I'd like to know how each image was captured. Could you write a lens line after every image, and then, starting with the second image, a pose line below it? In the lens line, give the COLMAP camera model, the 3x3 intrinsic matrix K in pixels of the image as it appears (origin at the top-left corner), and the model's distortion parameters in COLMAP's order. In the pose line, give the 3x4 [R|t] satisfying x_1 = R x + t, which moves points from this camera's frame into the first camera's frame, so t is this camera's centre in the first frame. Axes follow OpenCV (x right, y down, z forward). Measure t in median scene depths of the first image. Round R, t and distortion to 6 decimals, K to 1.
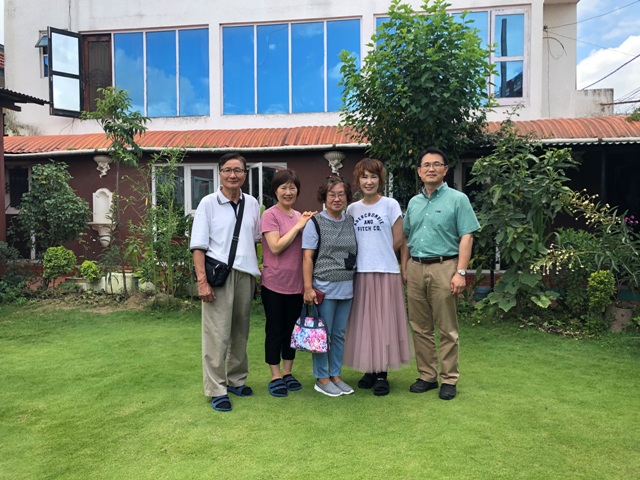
lens RADIAL K [[516.8, 0, 320.0], [0, 516.8, 240.0], [0, 0, 1]] dist [0.048553, -0.048582]
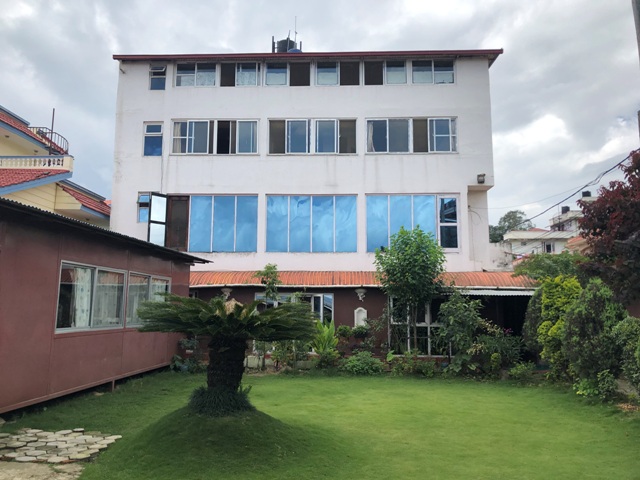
lens RADIAL K [[516.8, 0, 320.0], [0, 516.8, 240.0], [0, 0, 1]] dist [0.048553, -0.048582]
pose [[0.993862, 0.025074, 0.107750, -0.317136], [-0.005361, 0.983748, -0.179475, -0.011366], [-0.110499, 0.177796, 0.977844, -0.800390]]
